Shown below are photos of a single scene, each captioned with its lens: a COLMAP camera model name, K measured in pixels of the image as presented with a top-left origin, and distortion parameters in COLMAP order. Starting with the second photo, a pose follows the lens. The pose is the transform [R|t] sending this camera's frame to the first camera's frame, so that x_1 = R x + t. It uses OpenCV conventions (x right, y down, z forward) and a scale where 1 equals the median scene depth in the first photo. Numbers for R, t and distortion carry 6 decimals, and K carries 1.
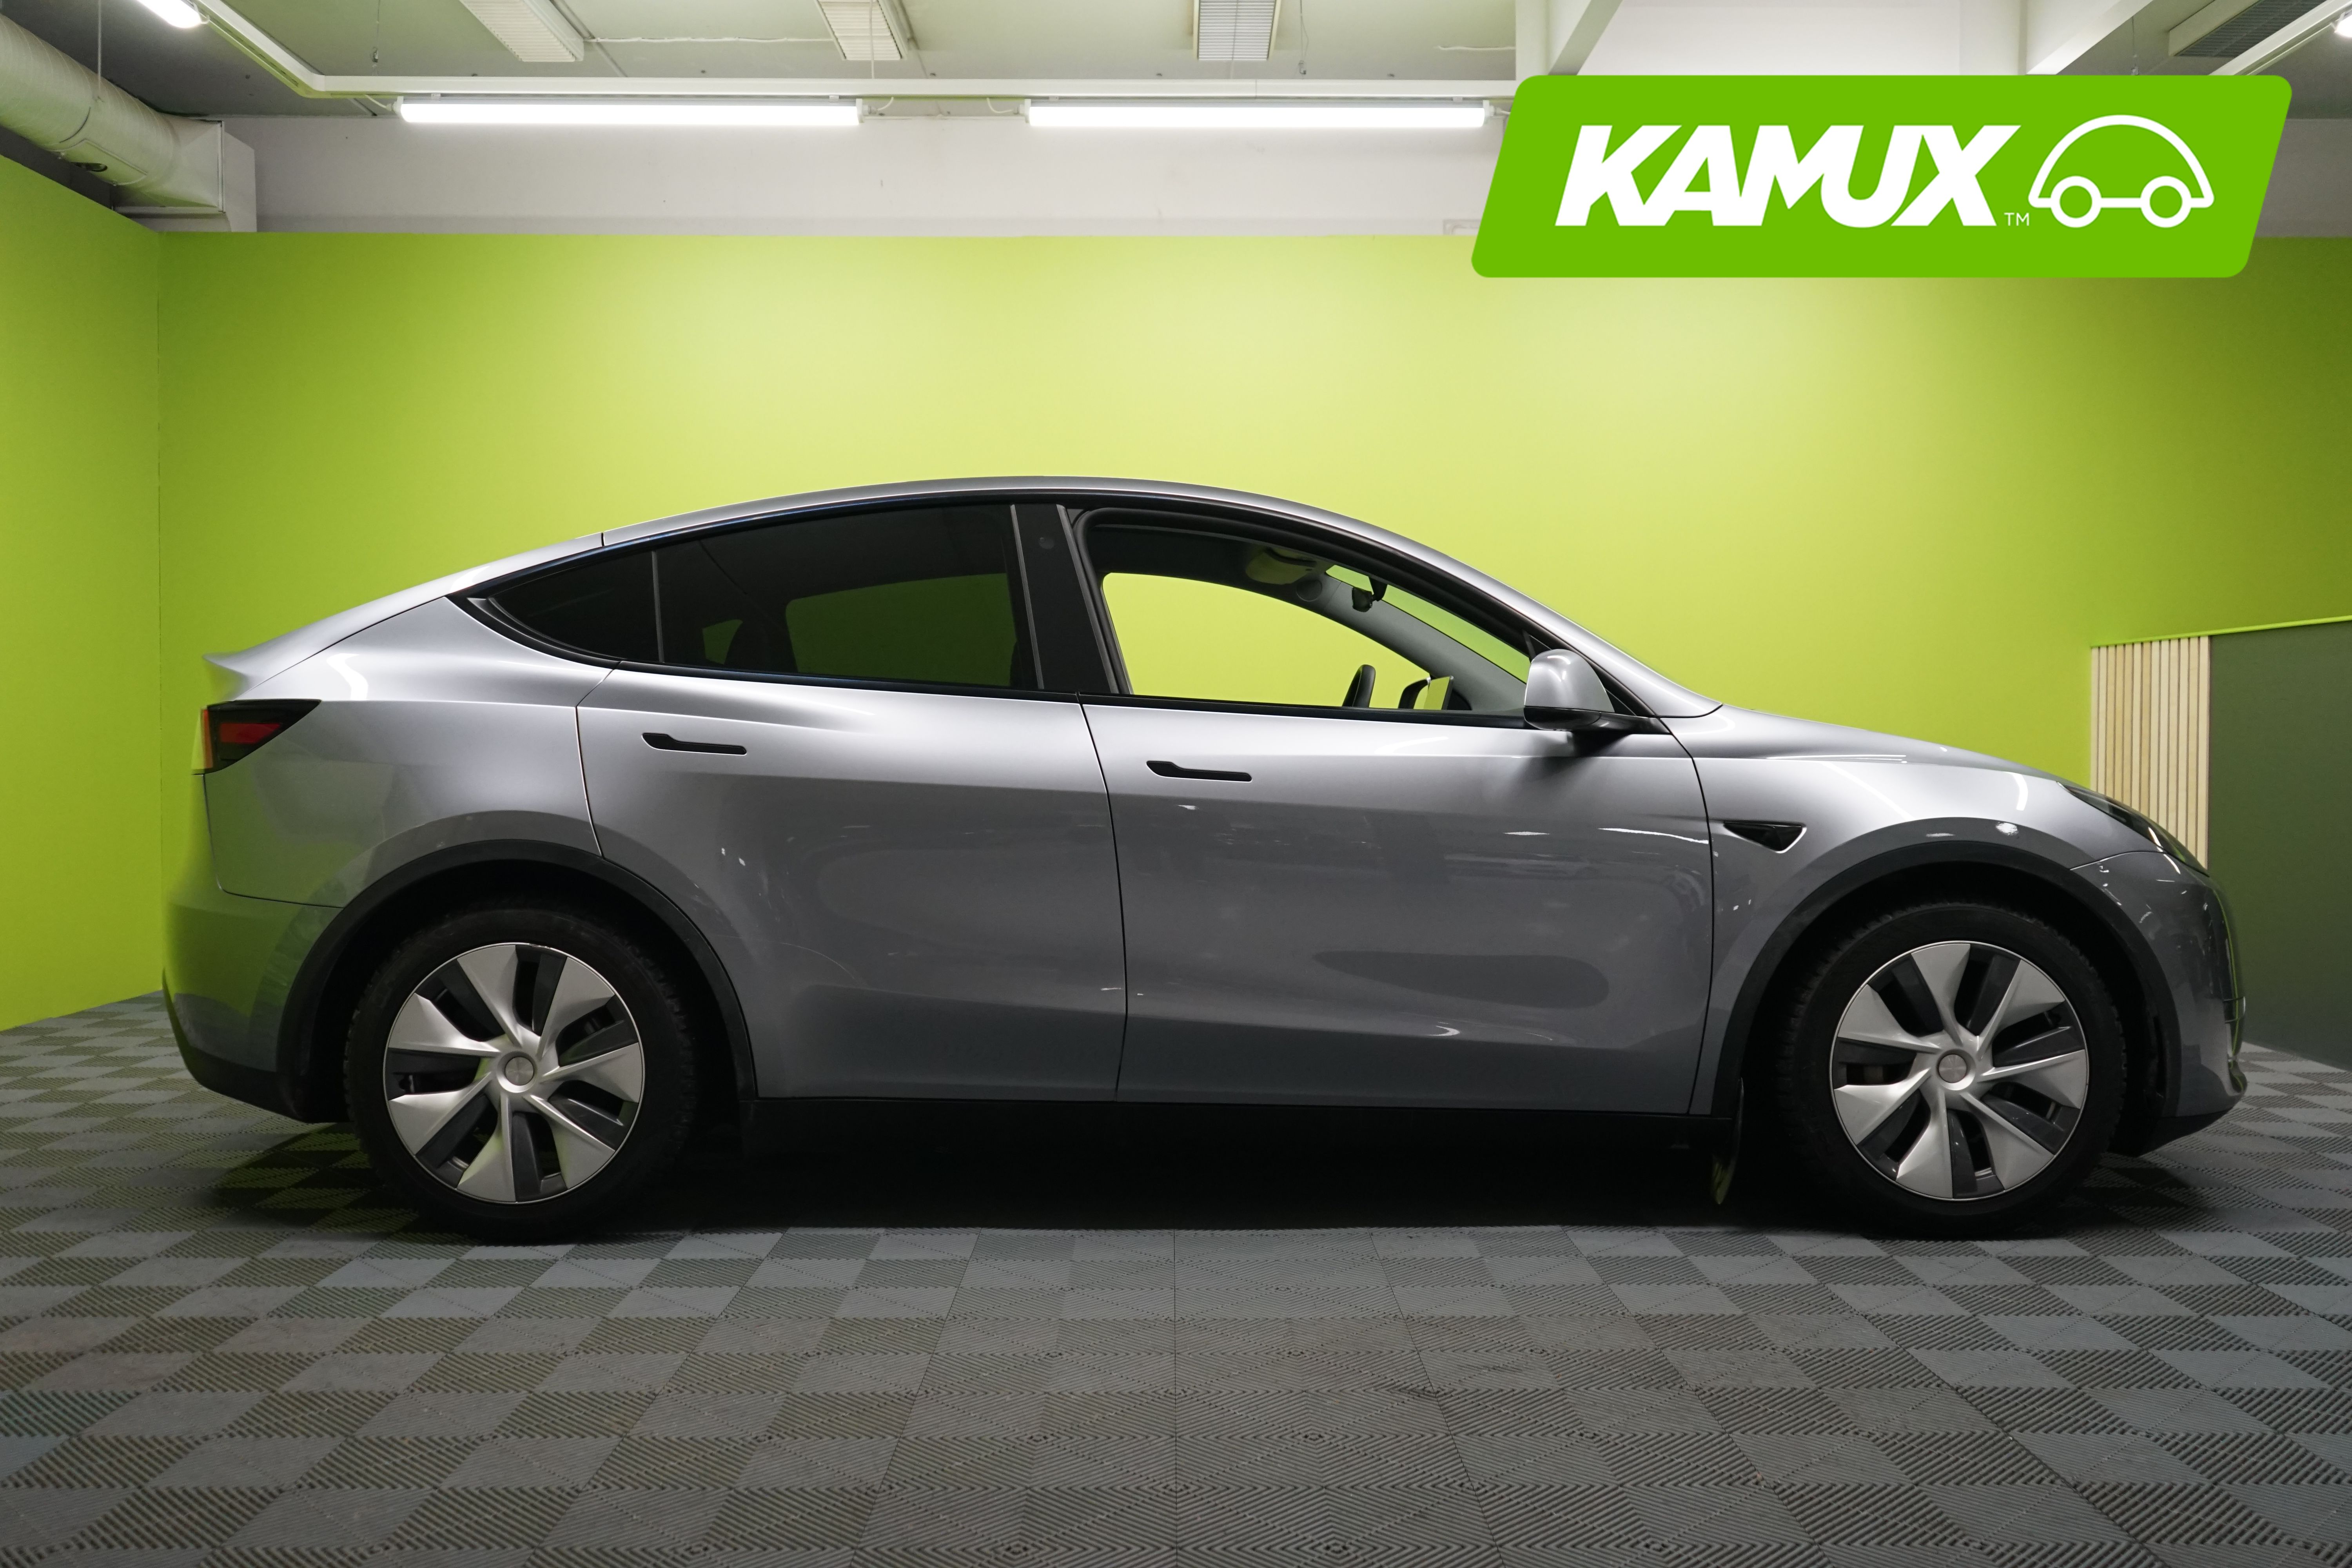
lens RADIAL K [[1962.5, 0, 1176.0], [0, 1962.5, 784.0], [0, 0, 1]] dist [-0.026072, 0.004571]
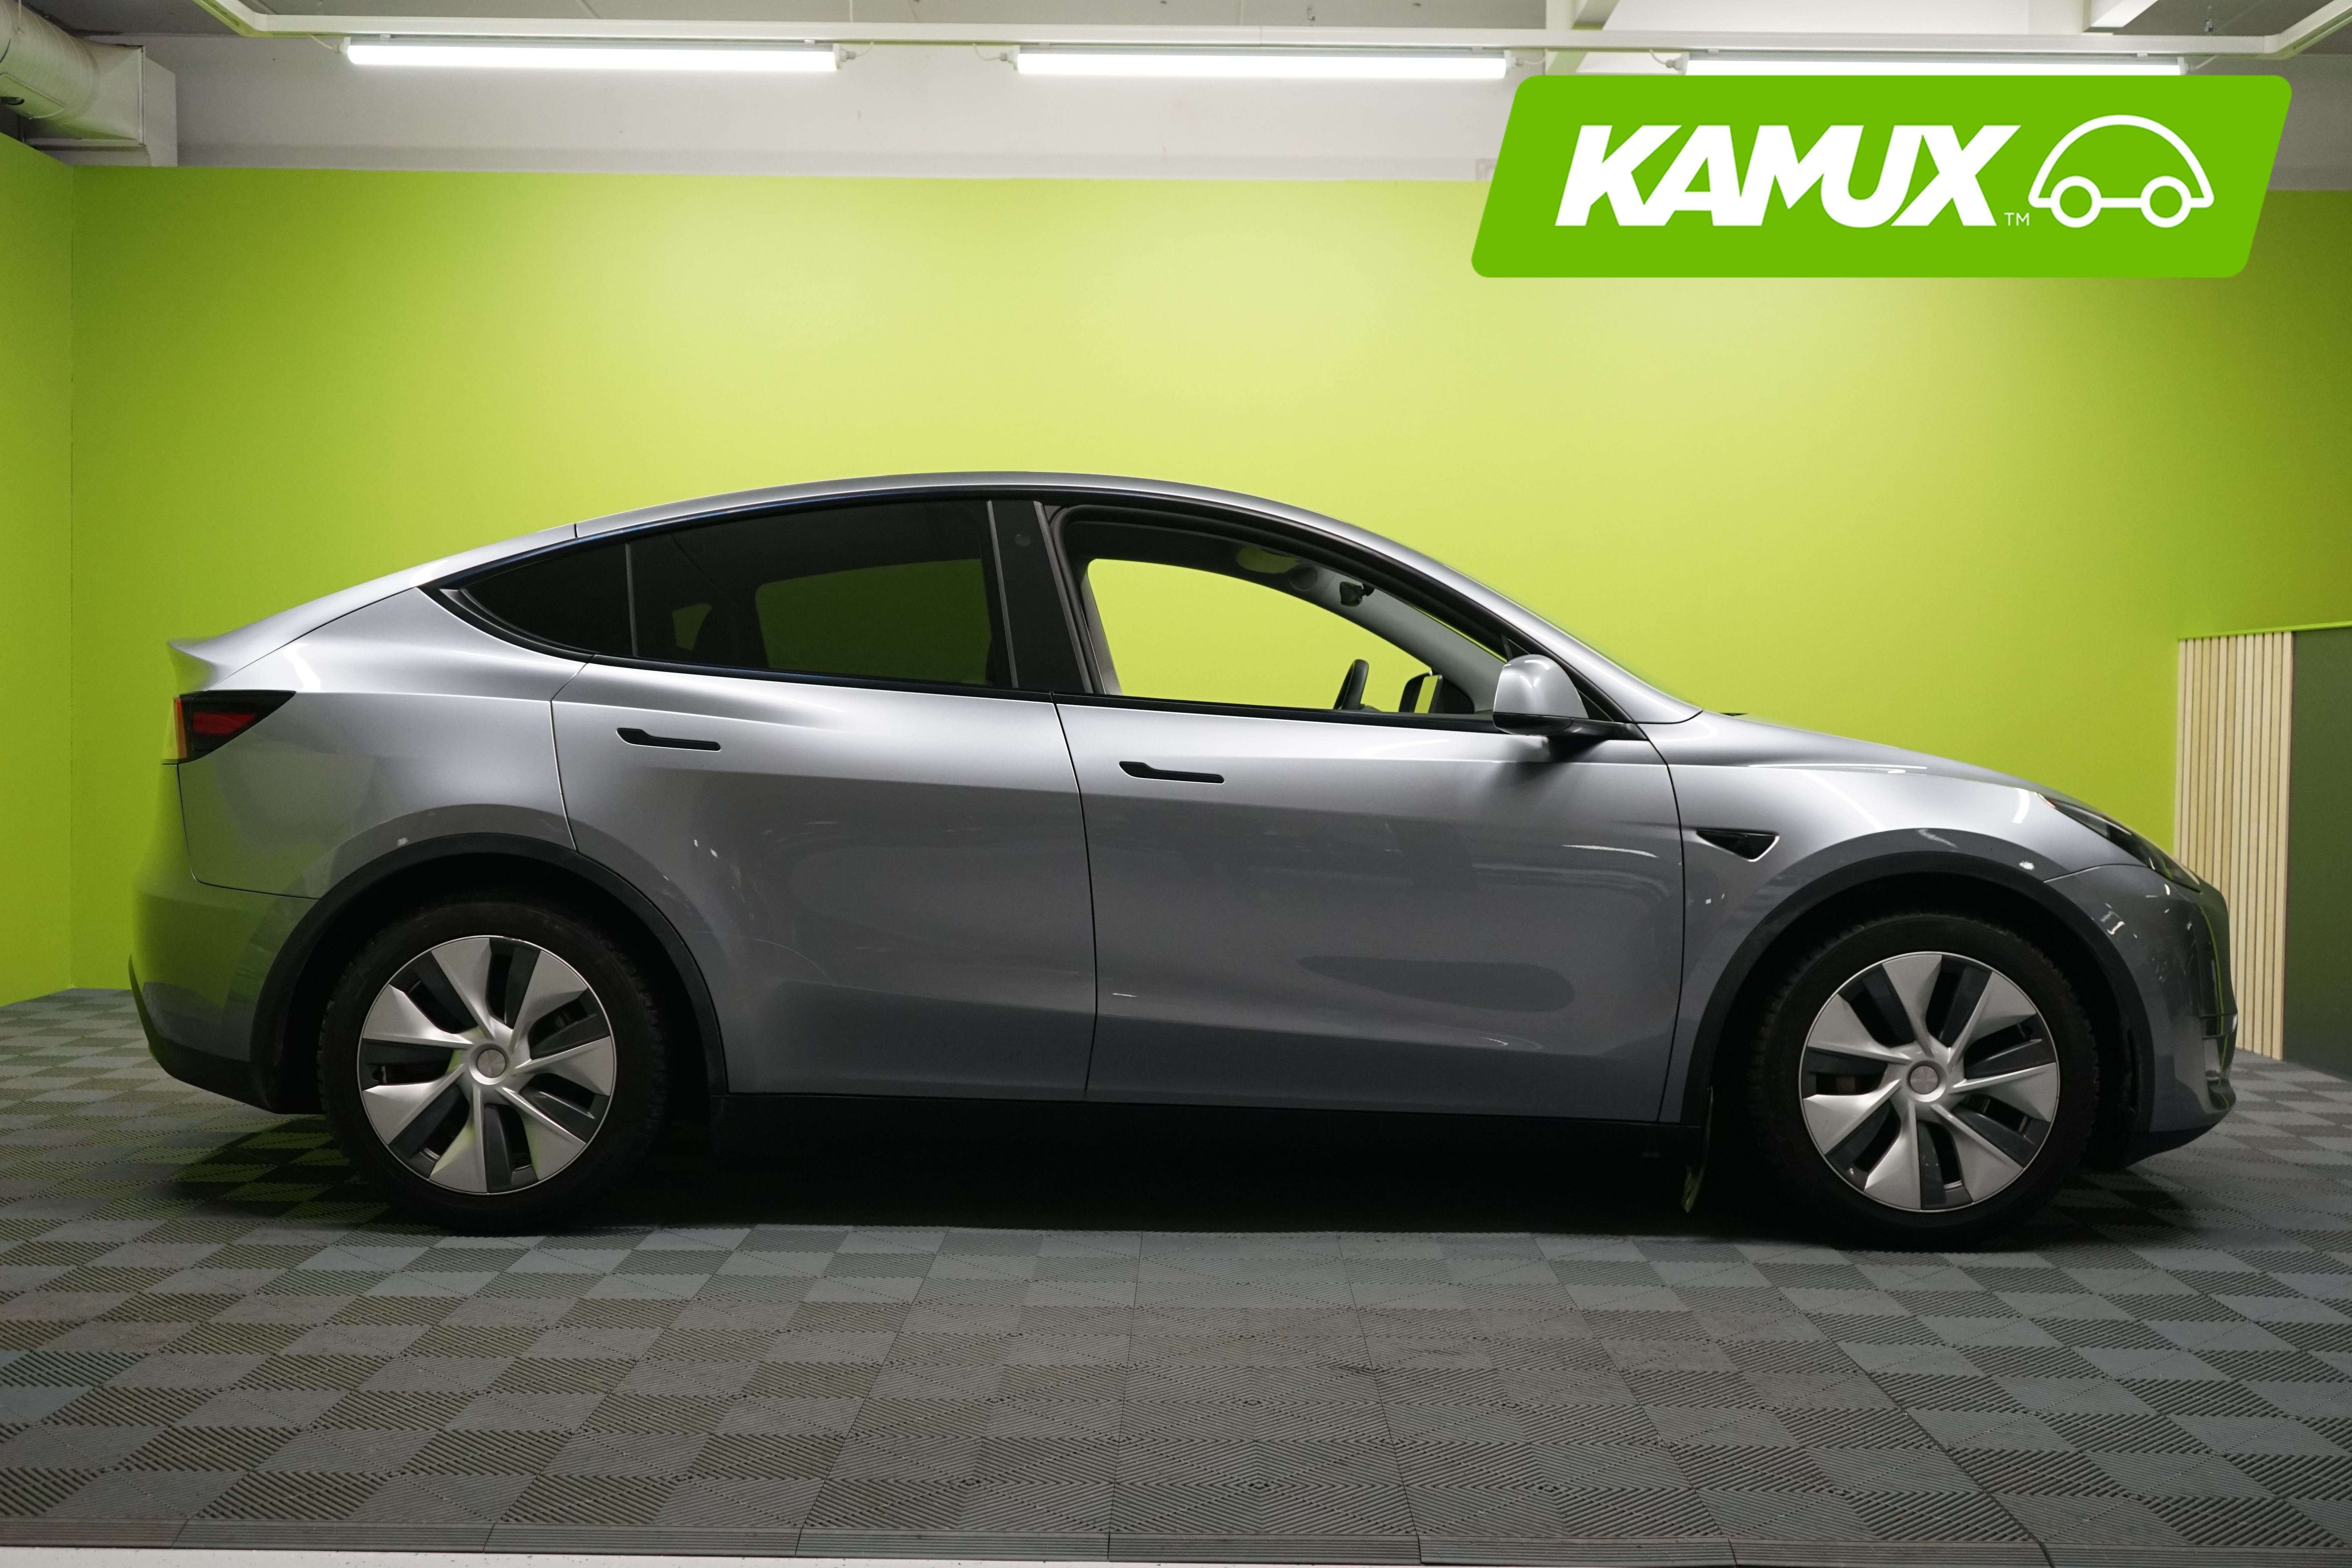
lens RADIAL K [[2418.1, 0, 1176.0], [0, 2418.1, 784.0], [0, 0, 1]] dist [-0.002258, -0.014547]
pose [[0.999823, 0.011471, -0.014923, 0.032941], [-0.011362, 0.999908, 0.007381, -0.010020], [0.015006, -0.007210, 0.999861, -0.236806]]
